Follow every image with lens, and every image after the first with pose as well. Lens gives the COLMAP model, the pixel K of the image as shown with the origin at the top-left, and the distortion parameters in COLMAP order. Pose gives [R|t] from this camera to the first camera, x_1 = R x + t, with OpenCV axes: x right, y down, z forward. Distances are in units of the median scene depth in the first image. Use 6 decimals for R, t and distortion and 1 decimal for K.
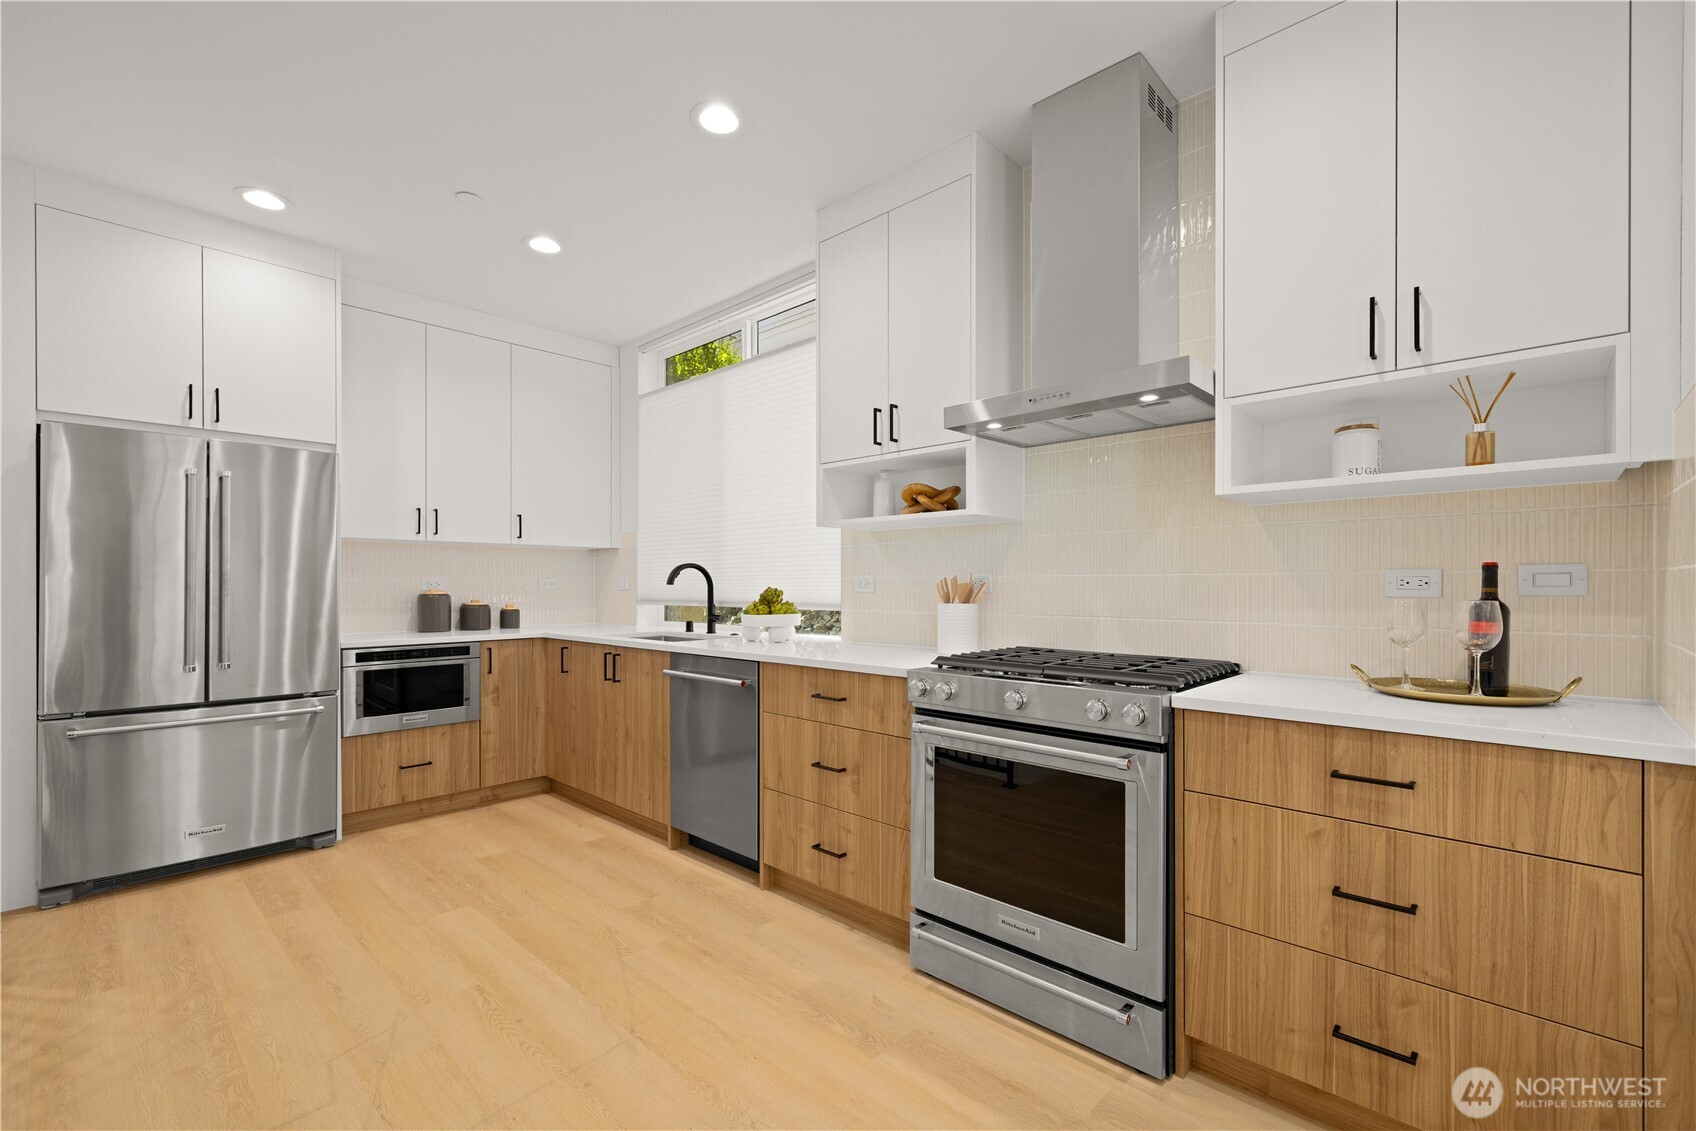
lens RADIAL K [[736.2, 0, 845.3], [0, 736.2, 576.8], [0, 0, 1]] dist [0.007290, 0.000121]
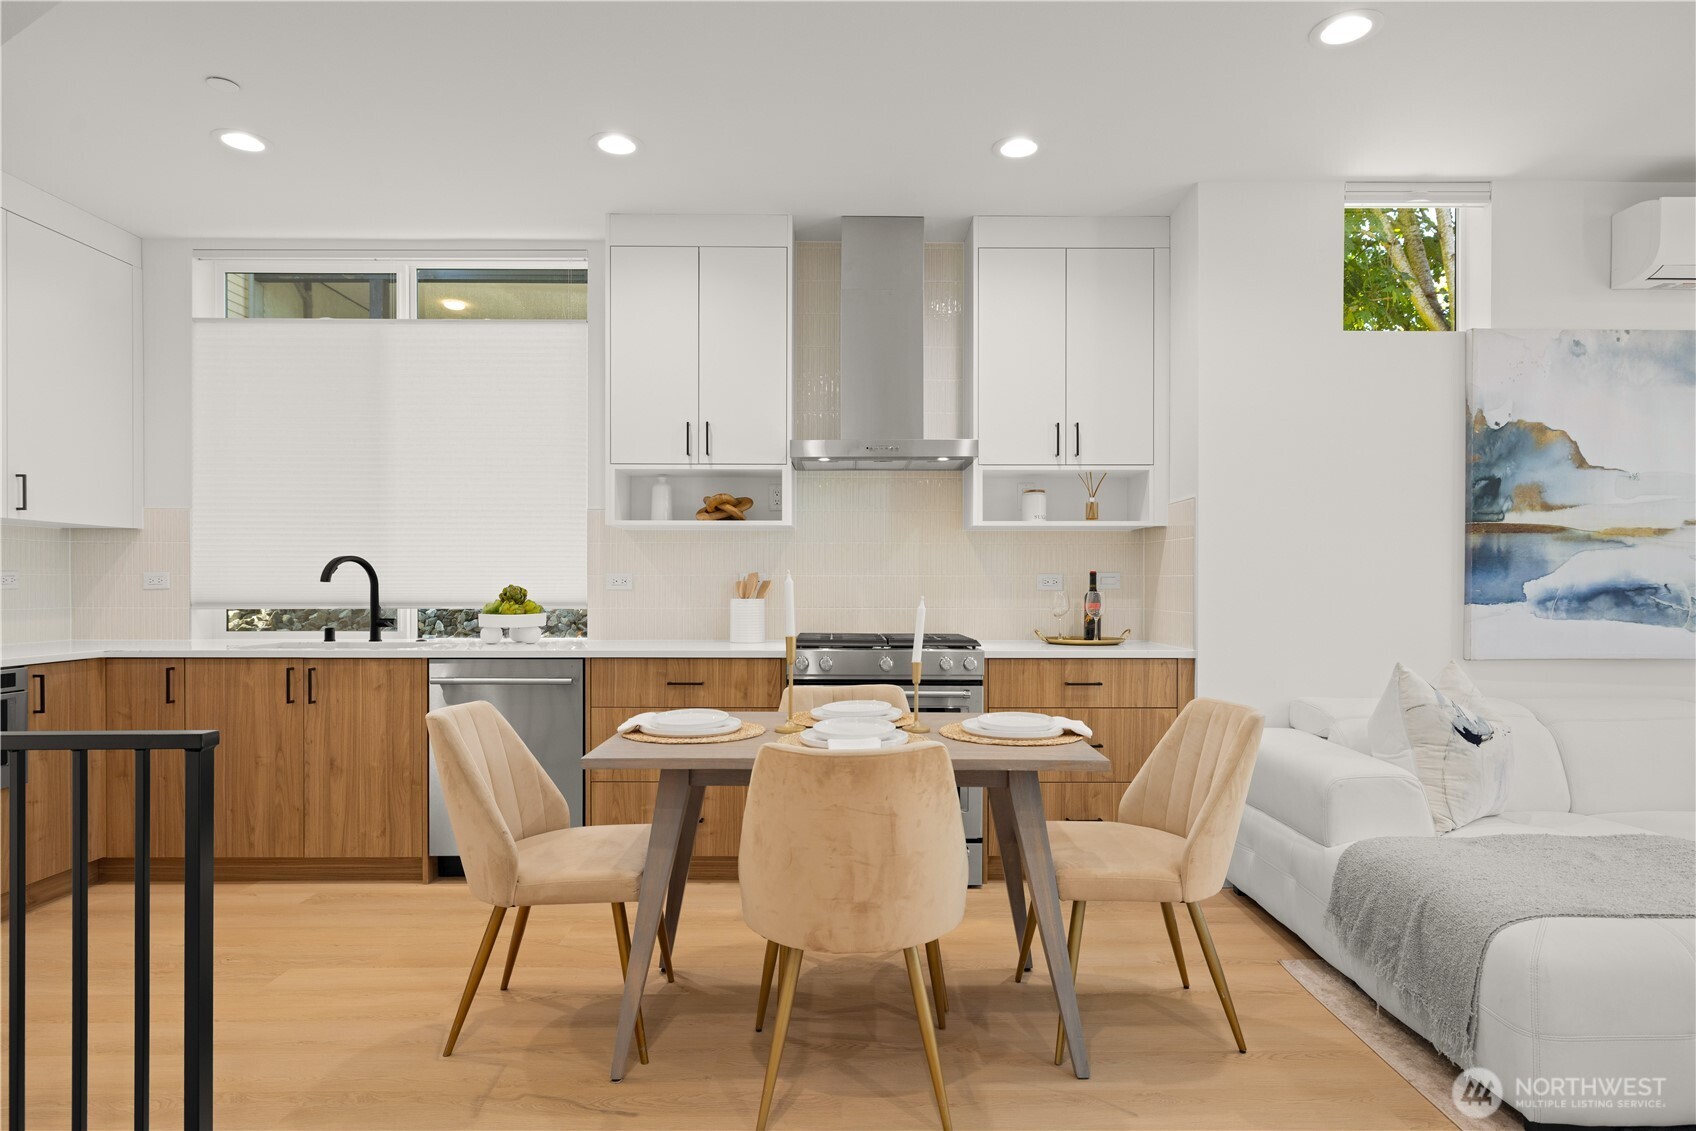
lens RADIAL K [[953.5, 0, 855.7], [0, 953.5, 590.1], [0, 0, 1]] dist [0.002040, -0.001493]
pose [[0.715680, -0.001072, 0.698428, -0.761288], [-0.008842, 0.999905, 0.010595, 0.004607], [-0.698373, -0.013758, 0.715602, -0.190021]]
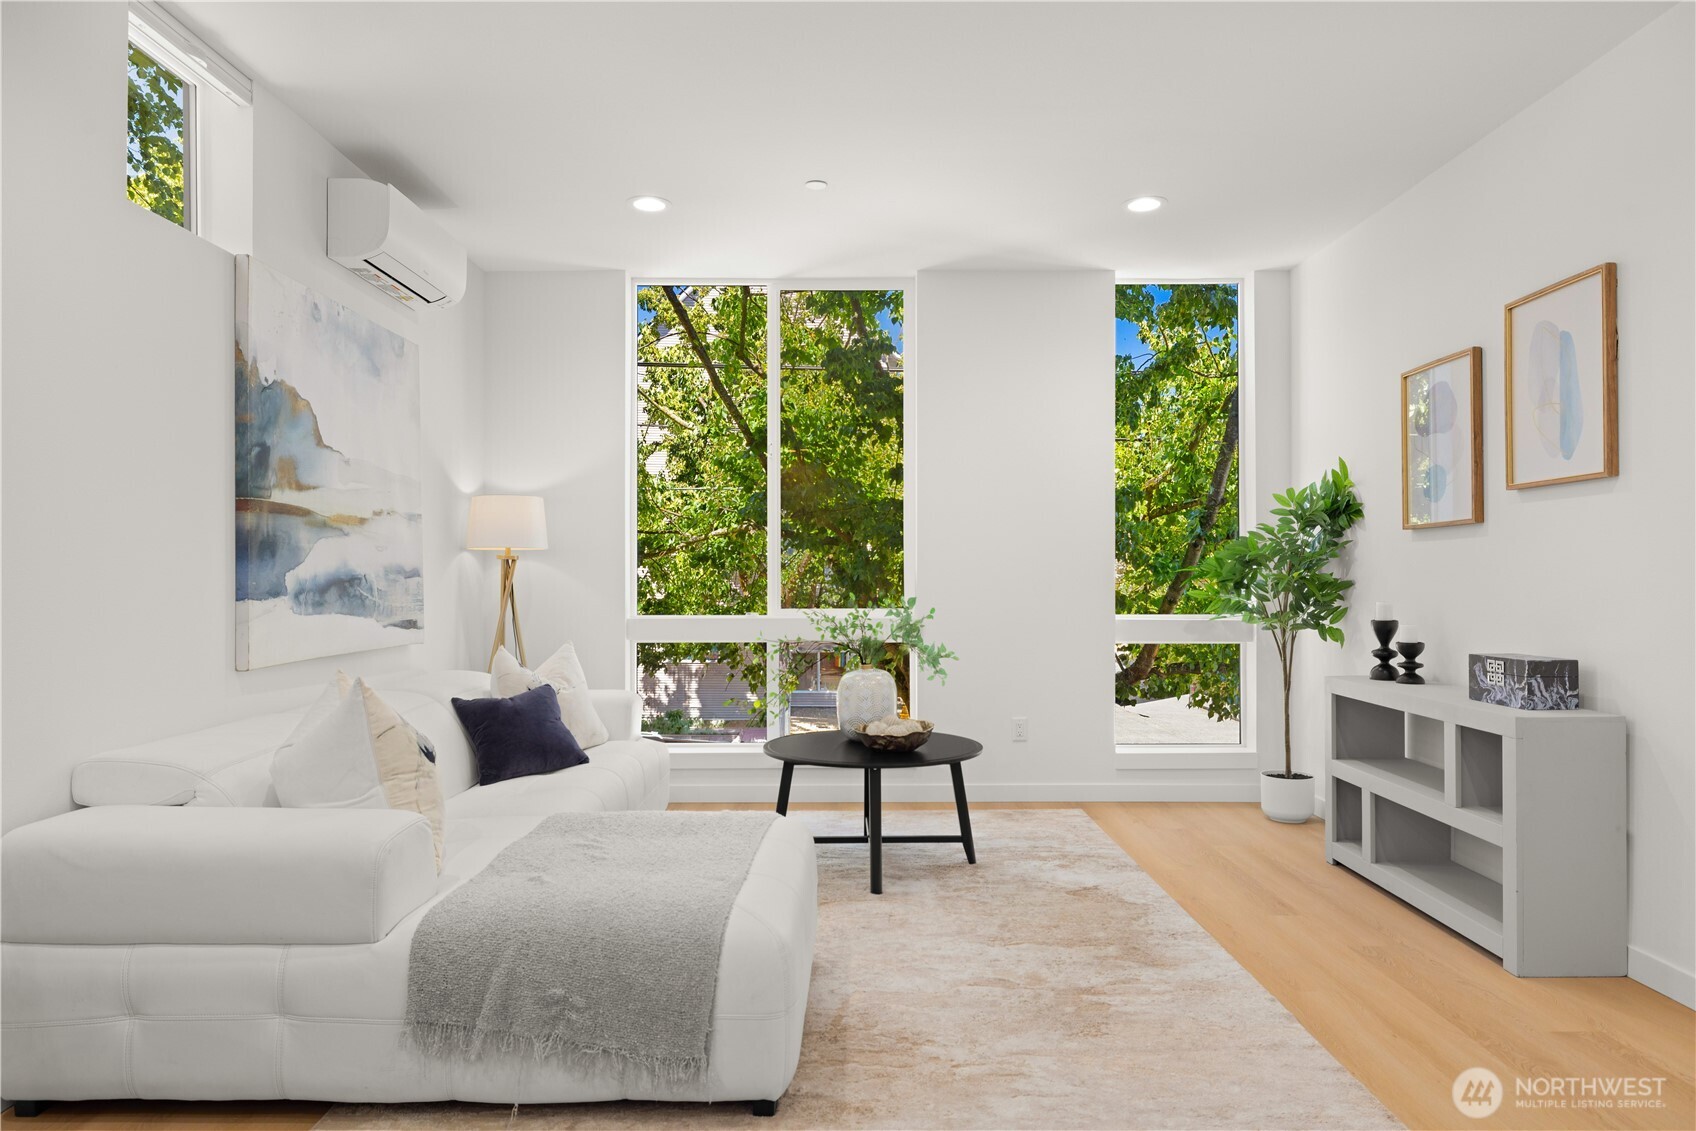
lens RADIAL K [[1046.9, 0, 851.0], [0, 1046.9, 571.7], [0, 0, 1]] dist [-0.003741, 0.000189]
pose [[-0.693494, 0.005658, 0.720440, -0.524041], [-0.002302, 0.999947, -0.010070, 0.008968], [-0.720458, -0.008642, -0.693444, 0.465622]]
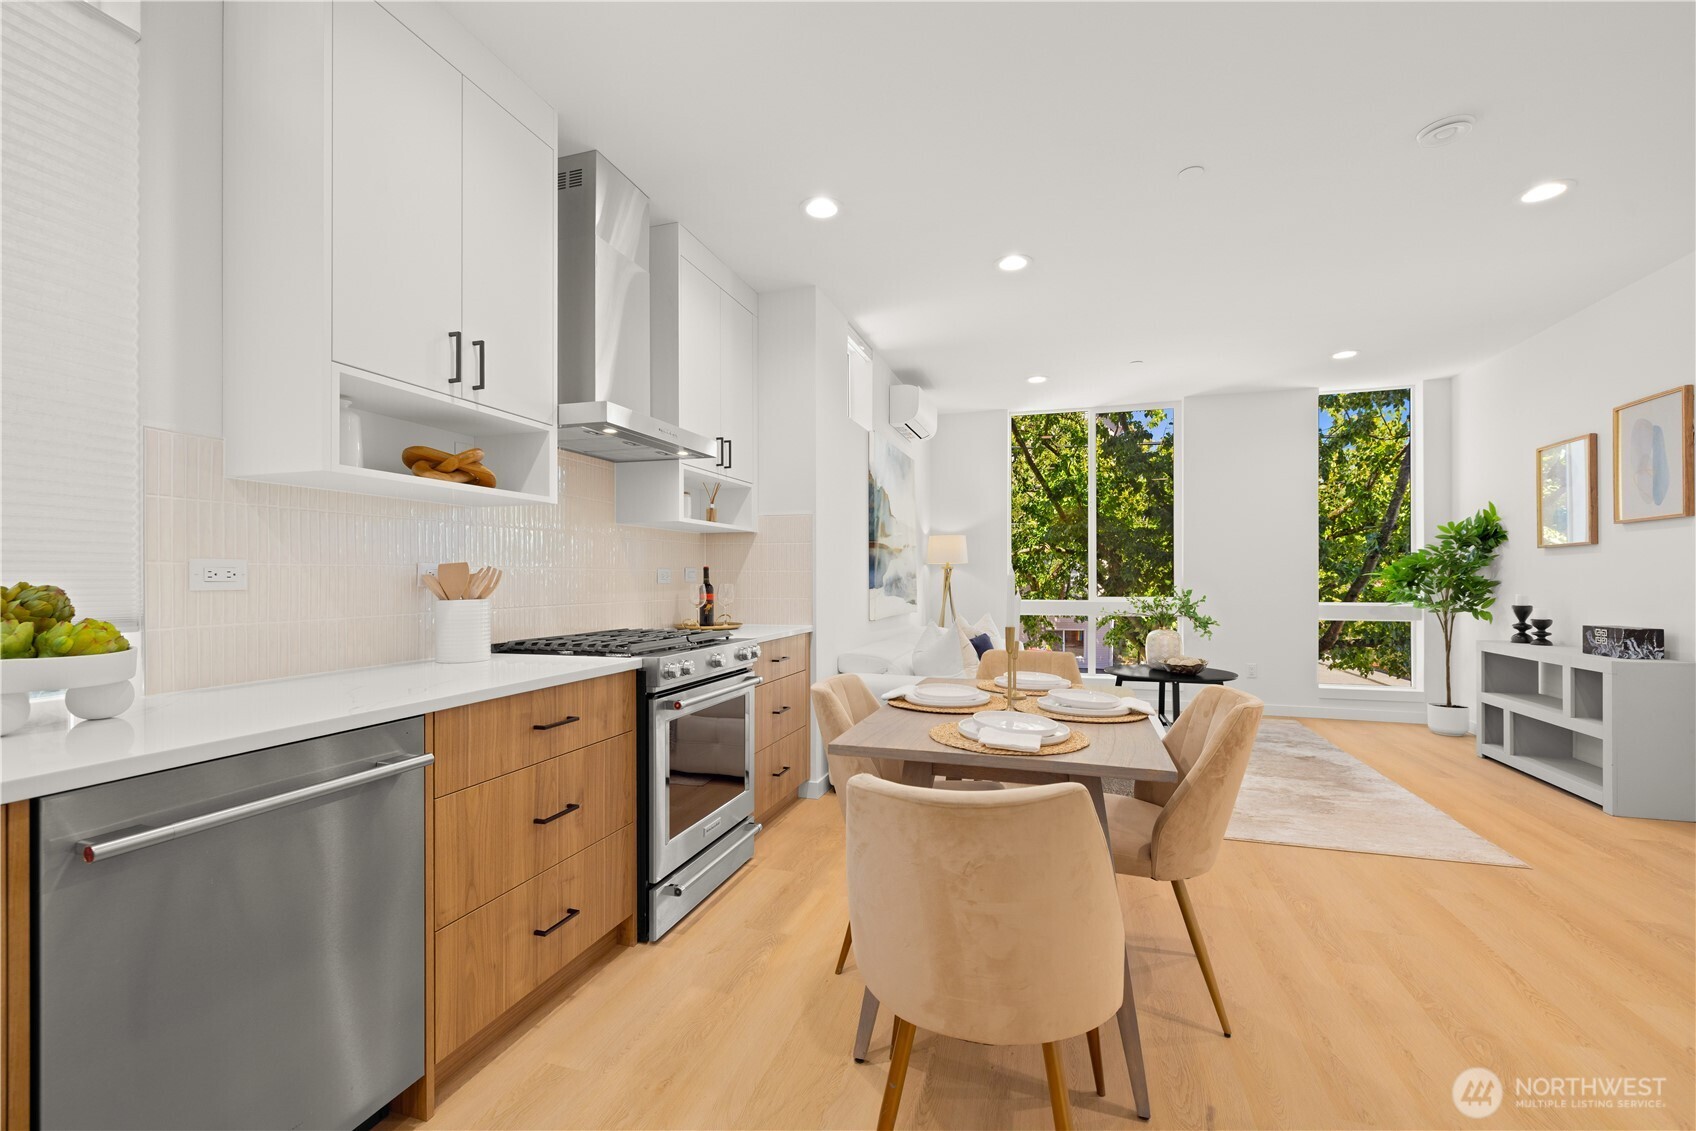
lens RADIAL K [[710.0, 0, 849.1], [0, 710.0, 578.7], [0, 0, 1]] dist [0.001414, -0.000322]
pose [[-0.443313, 0.002049, 0.896364, -0.738099], [-0.004289, 0.999981, -0.004408, 0.014108], [-0.896357, -0.005799, -0.443296, 0.949438]]
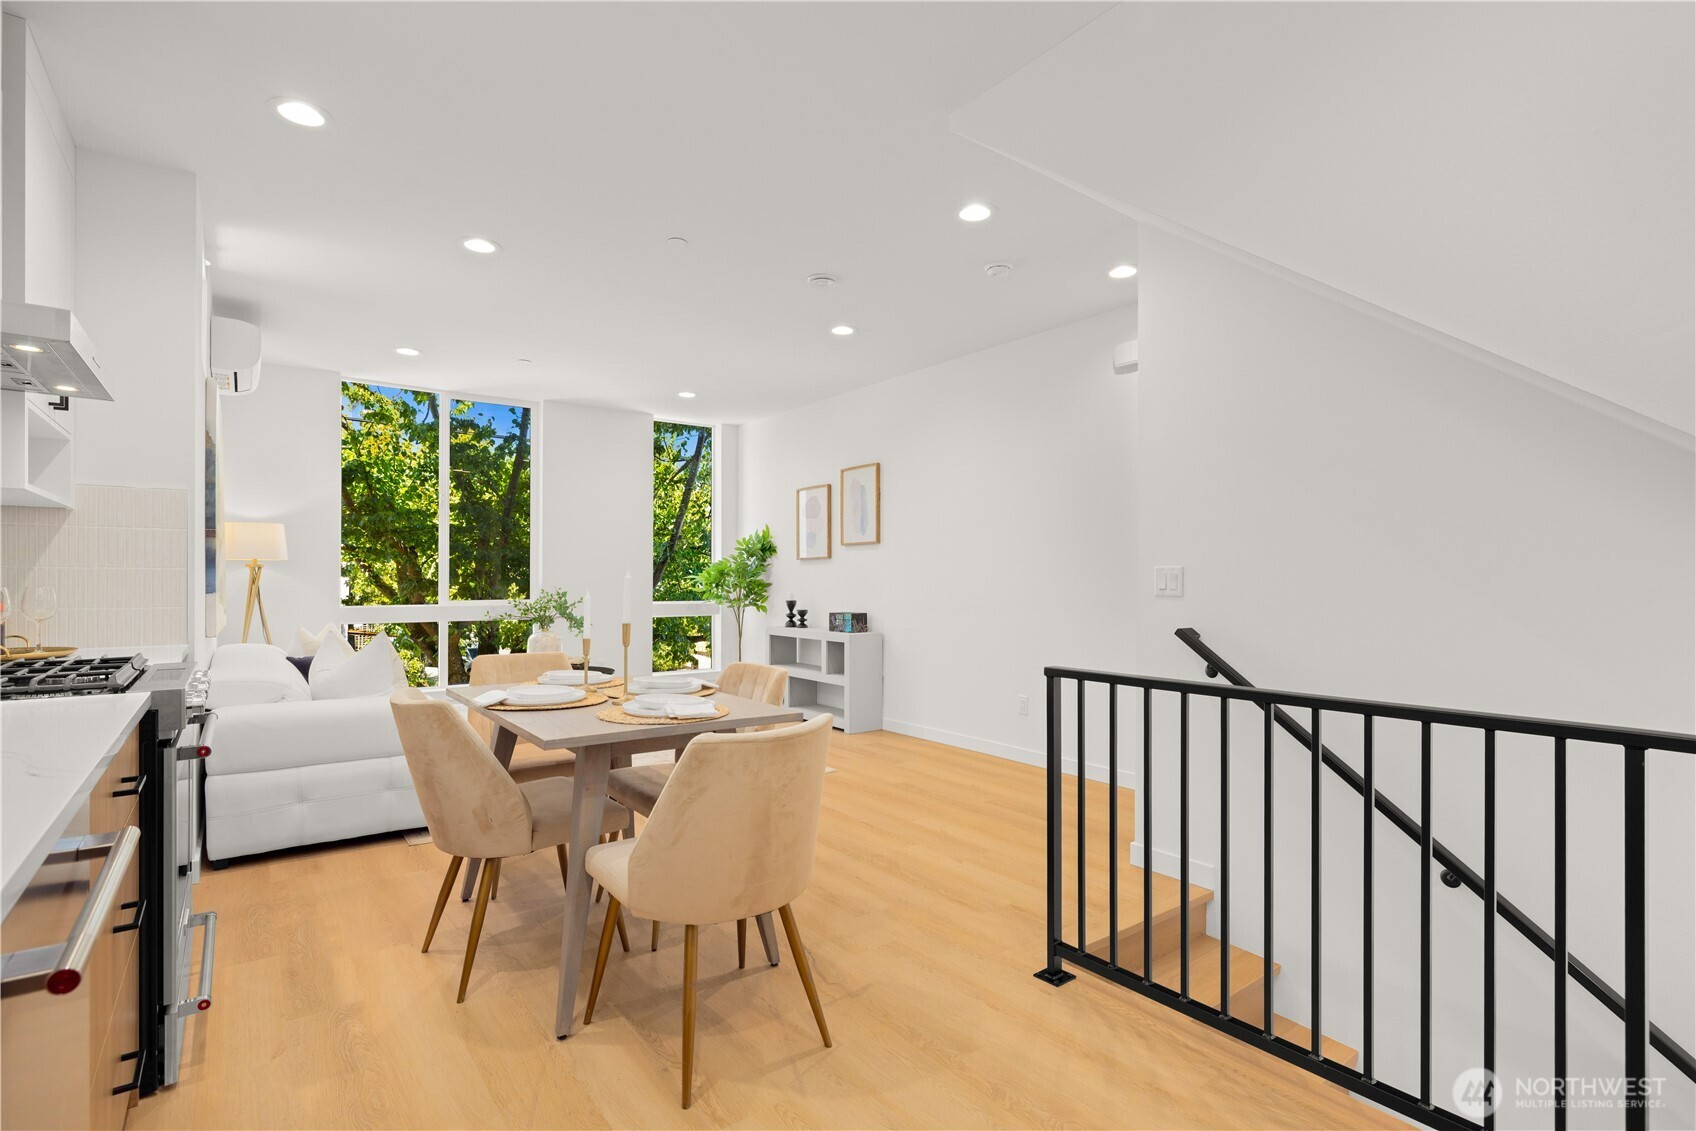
lens RADIAL K [[800.4, 0, 846.8], [0, 800.4, 578.8], [0, 0, 1]] dist [-0.000650, 0.000044]
pose [[-0.986331, 0.000566, 0.164778, -0.569238], [-0.001025, 0.999954, -0.009570, 0.016620], [-0.164775, -0.009609, -0.986284, 1.339304]]
